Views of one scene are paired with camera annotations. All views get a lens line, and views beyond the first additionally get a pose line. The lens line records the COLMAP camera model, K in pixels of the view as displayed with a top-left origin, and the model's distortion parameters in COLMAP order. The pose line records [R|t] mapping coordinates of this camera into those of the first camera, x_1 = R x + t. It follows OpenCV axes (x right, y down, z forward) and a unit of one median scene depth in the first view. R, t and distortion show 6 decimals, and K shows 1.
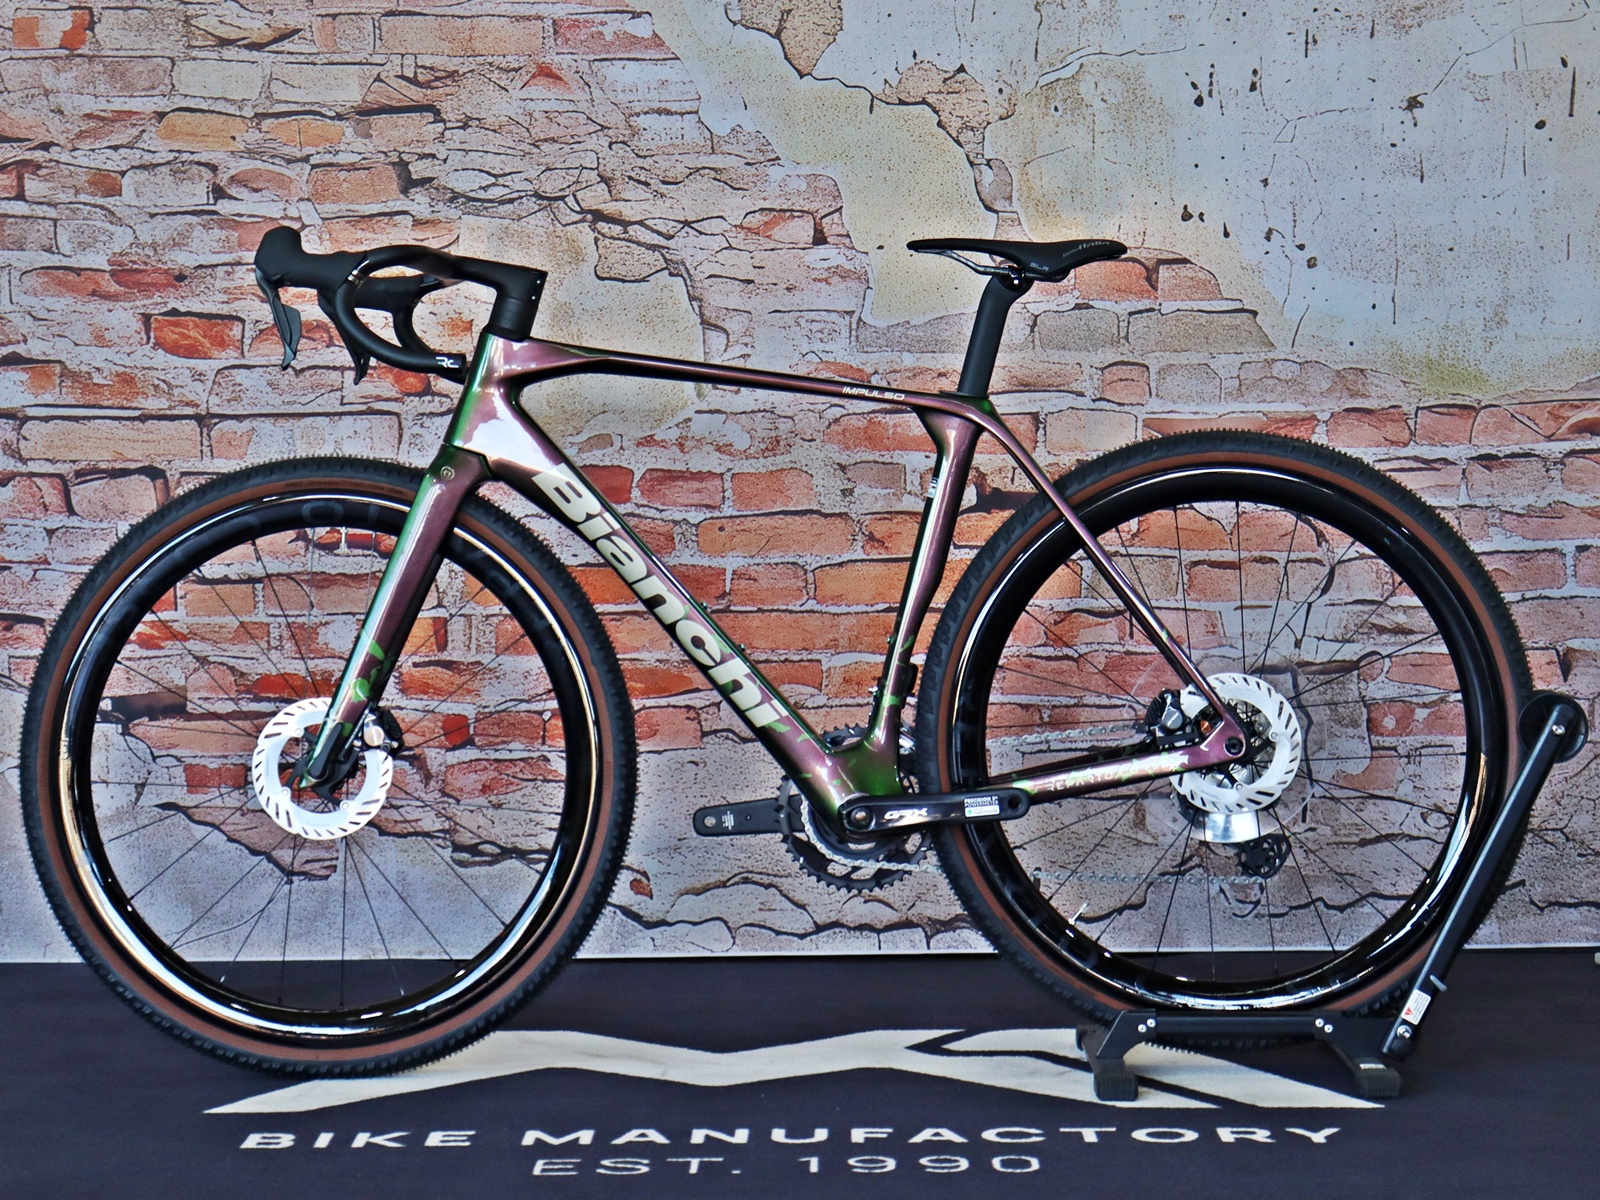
lens RADIAL K [[4012.7, 0, 733.8], [0, 4012.7, 373.2], [0, 0, 1]] dist [0.109619, 0.305851]
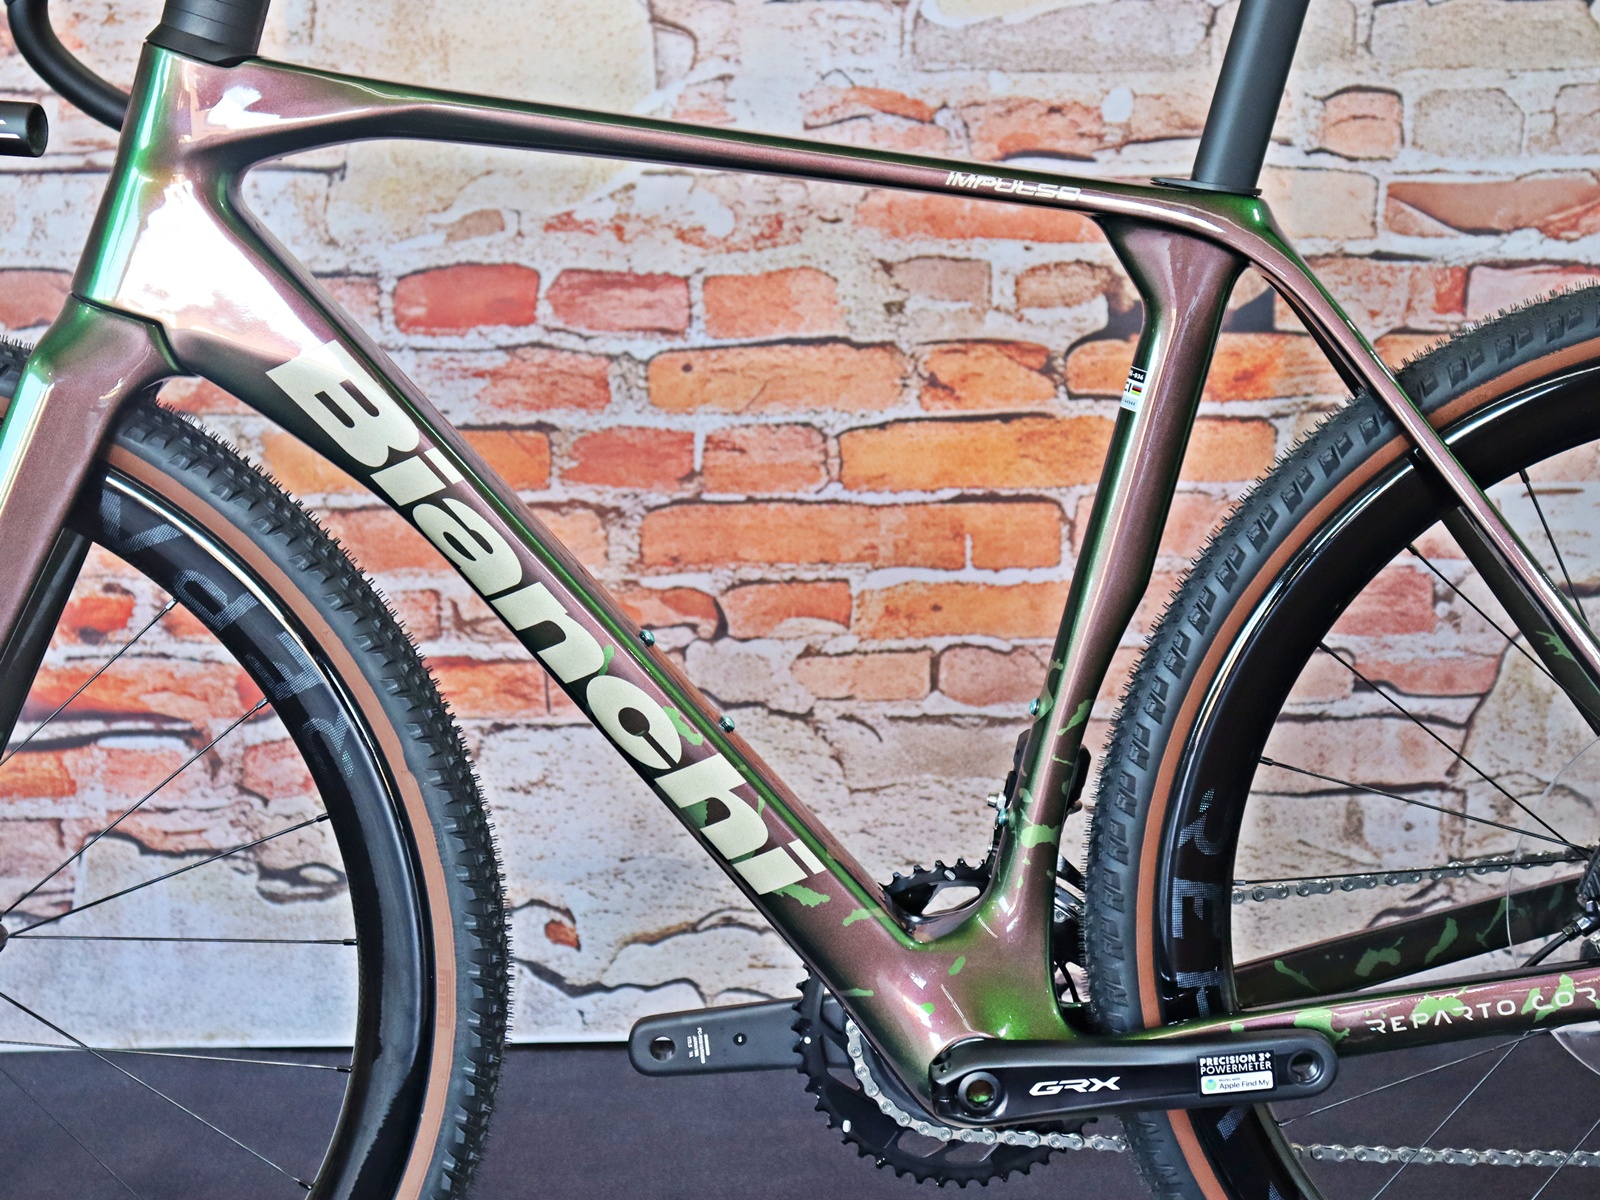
lens RADIAL K [[2965.9, 0, 800.8], [0, 2965.9, 606.7], [0, 0, 1]] dist [0.116205, 0.197522]
pose [[0.999480, -0.003716, 0.032026, -0.000363], [-0.002270, 0.982764, 0.184850, -0.008842], [-0.032161, -0.184826, 0.982245, 0.552122]]
